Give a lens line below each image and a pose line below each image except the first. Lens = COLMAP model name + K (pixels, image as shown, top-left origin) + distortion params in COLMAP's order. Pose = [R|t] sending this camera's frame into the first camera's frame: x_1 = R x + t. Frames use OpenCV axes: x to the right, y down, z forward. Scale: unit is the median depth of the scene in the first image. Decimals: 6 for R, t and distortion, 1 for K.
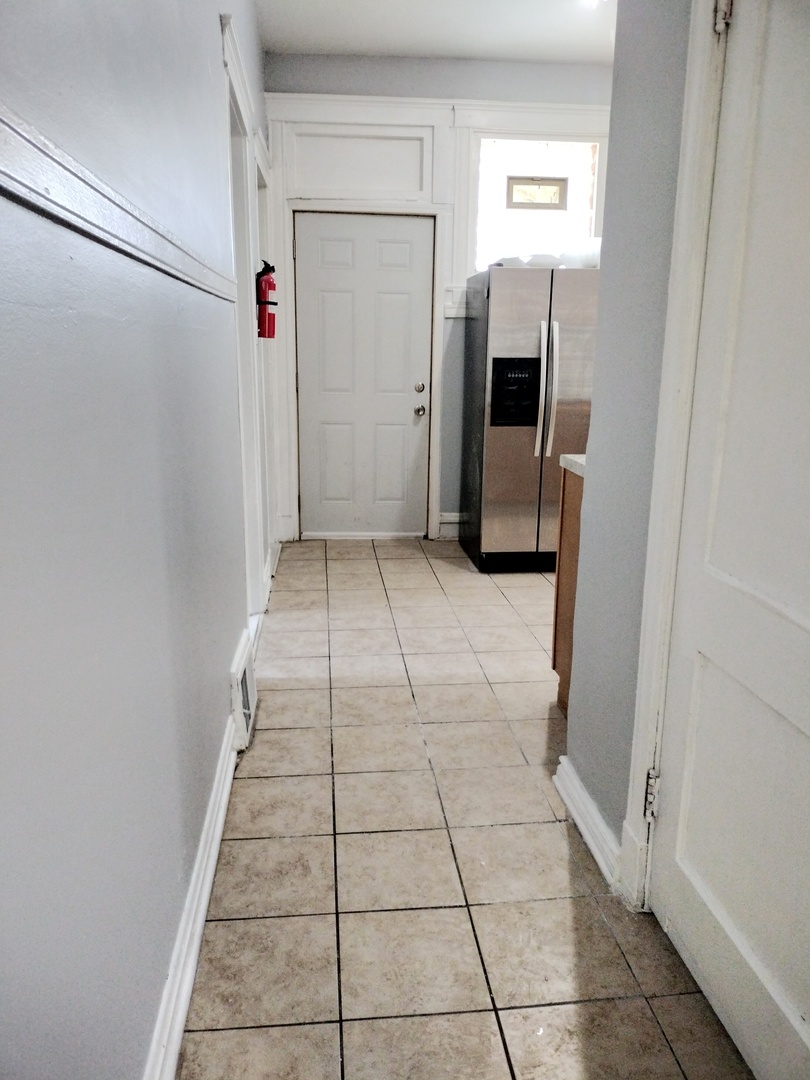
lens RADIAL K [[801.6, 0, 407.6], [0, 801.6, 536.4], [0, 0, 1]] dist [0.078420, -0.079729]
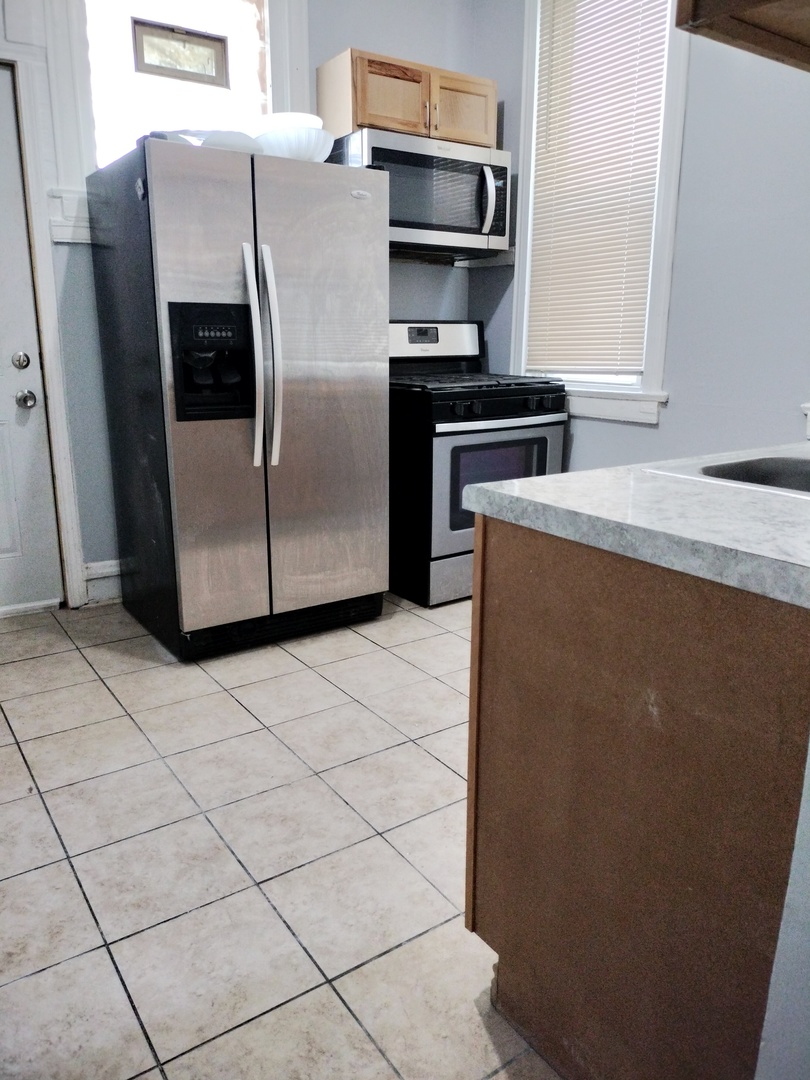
lens RADIAL K [[806.7, 0, 397.9], [0, 806.7, 539.6], [0, 0, 1]] dist [0.075134, -0.095042]
pose [[0.884913, -0.121750, 0.449562, -0.028418], [0.111289, 0.992543, 0.049741, -0.058137], [-0.452265, 0.006015, 0.891863, 0.367332]]
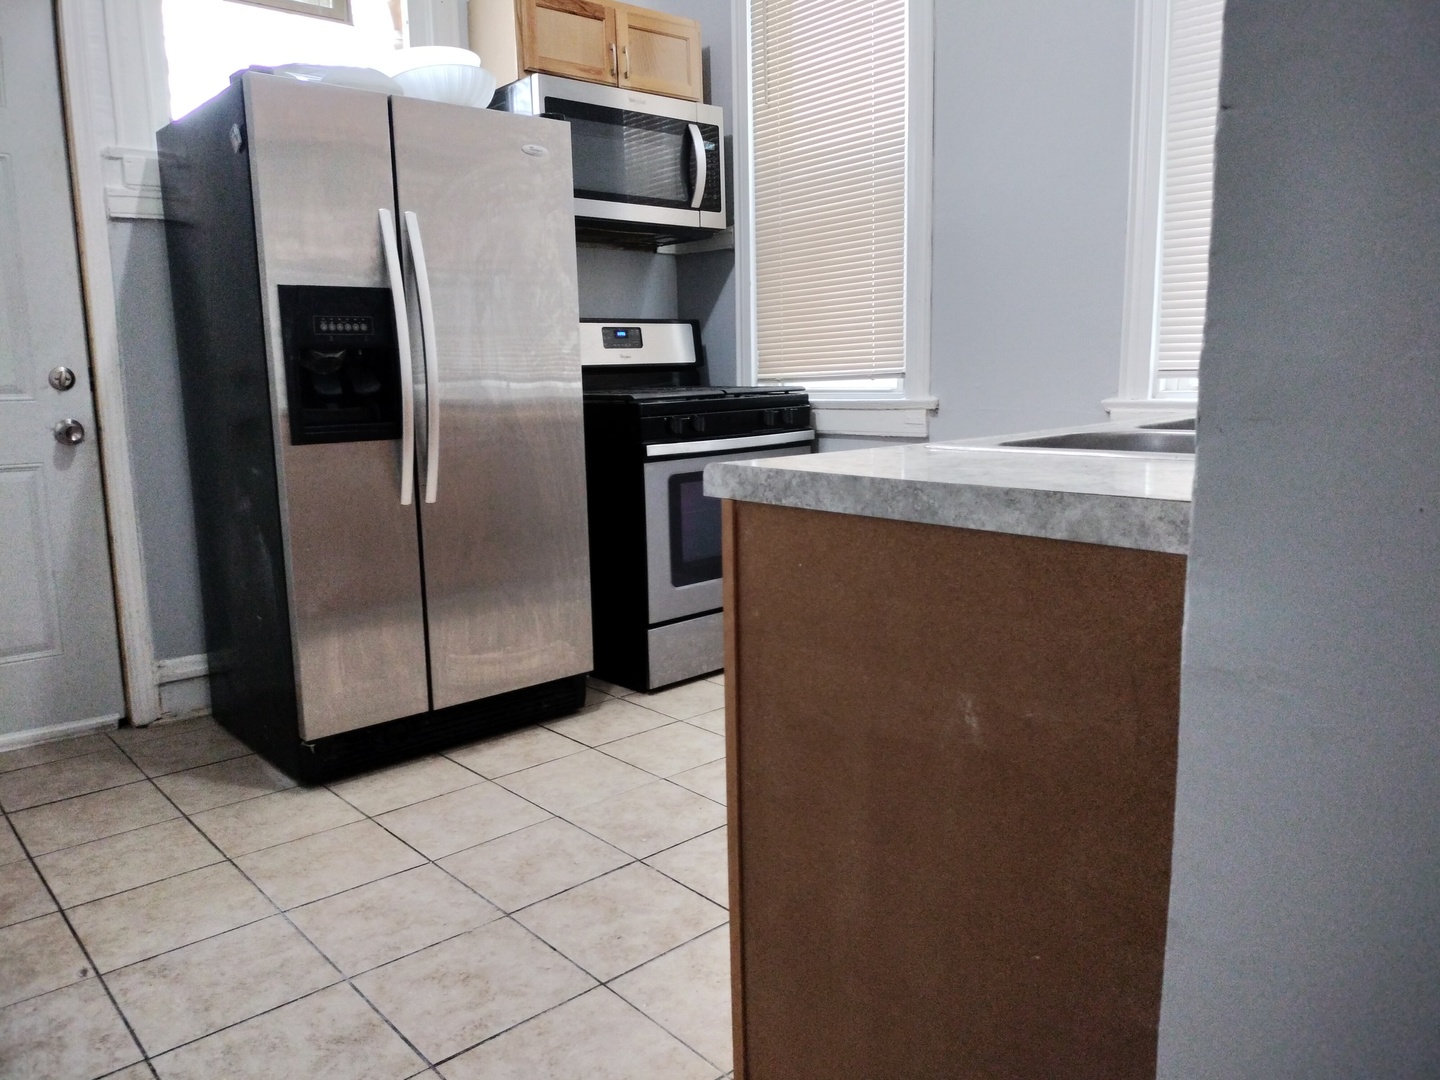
lens RADIAL K [[1082.5, 0, 713.3], [0, 1082.5, 535.3], [0, 0, 1]] dist [0.050794, -0.052952]
pose [[0.821066, -0.115737, 0.558977, -0.038725], [0.159539, 0.986734, -0.030038, -0.034195], [-0.548086, 0.113842, 0.828639, 0.371246]]
